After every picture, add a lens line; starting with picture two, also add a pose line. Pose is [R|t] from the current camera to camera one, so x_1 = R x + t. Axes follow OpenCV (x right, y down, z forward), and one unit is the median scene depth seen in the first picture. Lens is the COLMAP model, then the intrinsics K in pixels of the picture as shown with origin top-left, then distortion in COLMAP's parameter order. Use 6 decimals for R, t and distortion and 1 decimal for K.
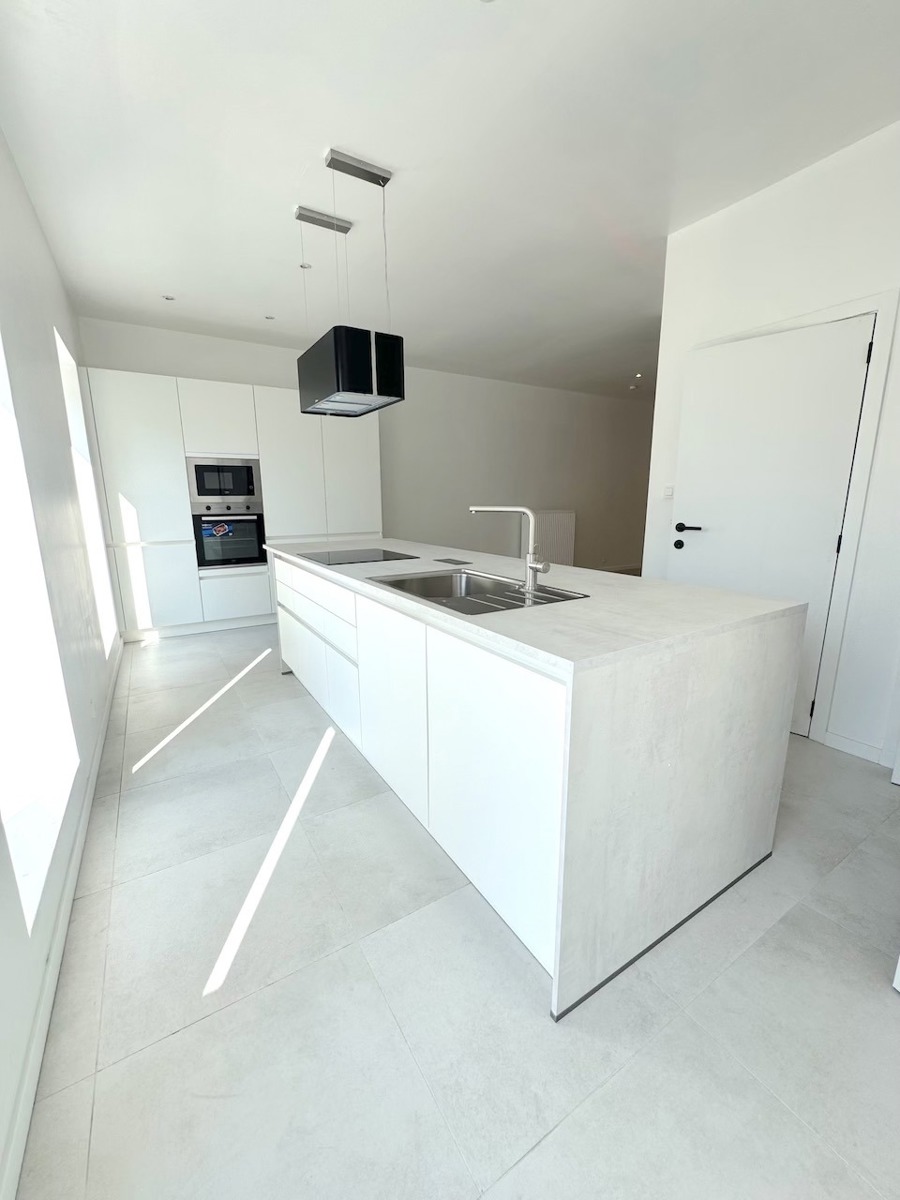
lens RADIAL K [[480.7, 0, 450.0], [0, 480.7, 600.0], [0, 0, 1]] dist [-0.003729, -0.000645]
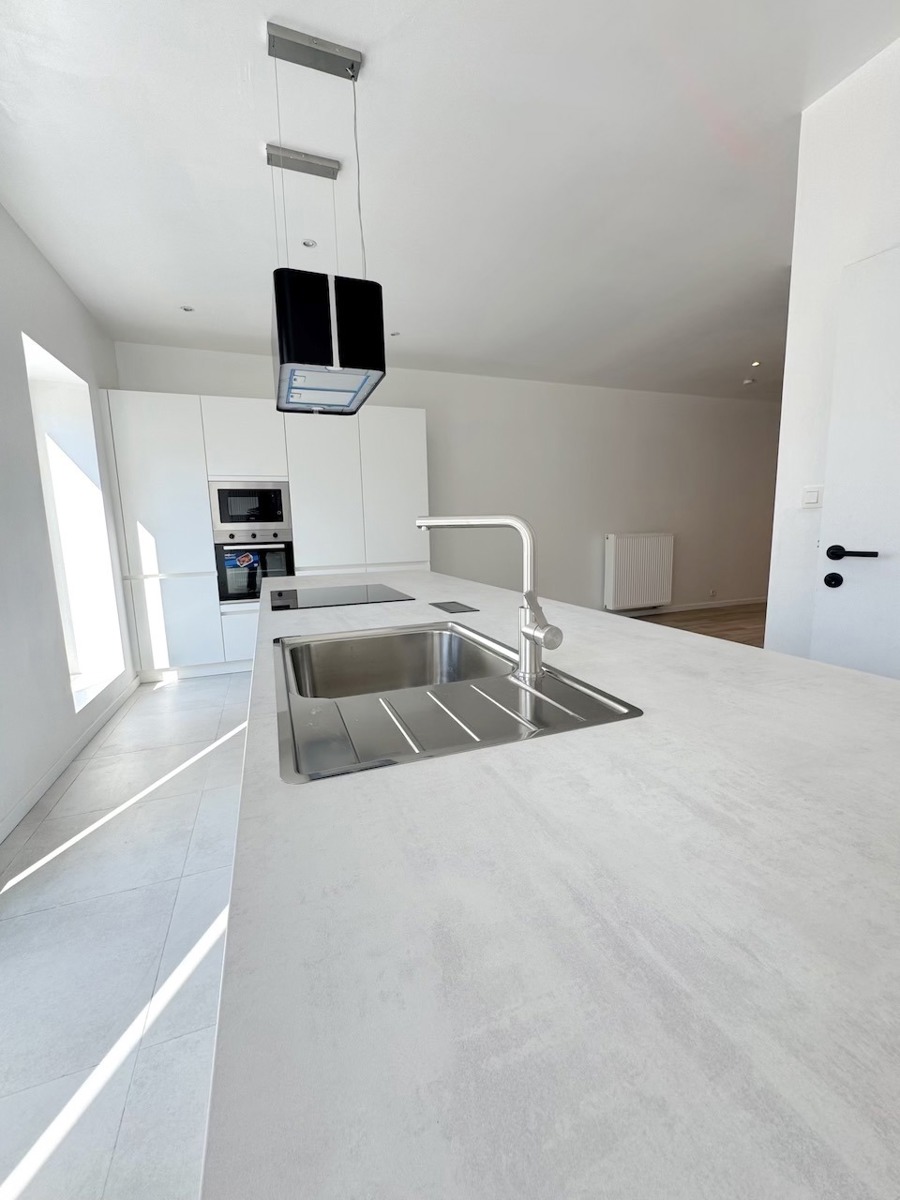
lens RADIAL K [[480.7, 0, 450.0], [0, 480.7, 600.0], [0, 0, 1]] dist [-0.003729, -0.000645]
pose [[0.980520, 0.009520, -0.196187, 0.079196], [-0.020570, 0.998309, -0.054362, -0.031814], [0.195338, 0.057338, 0.979059, 0.207212]]
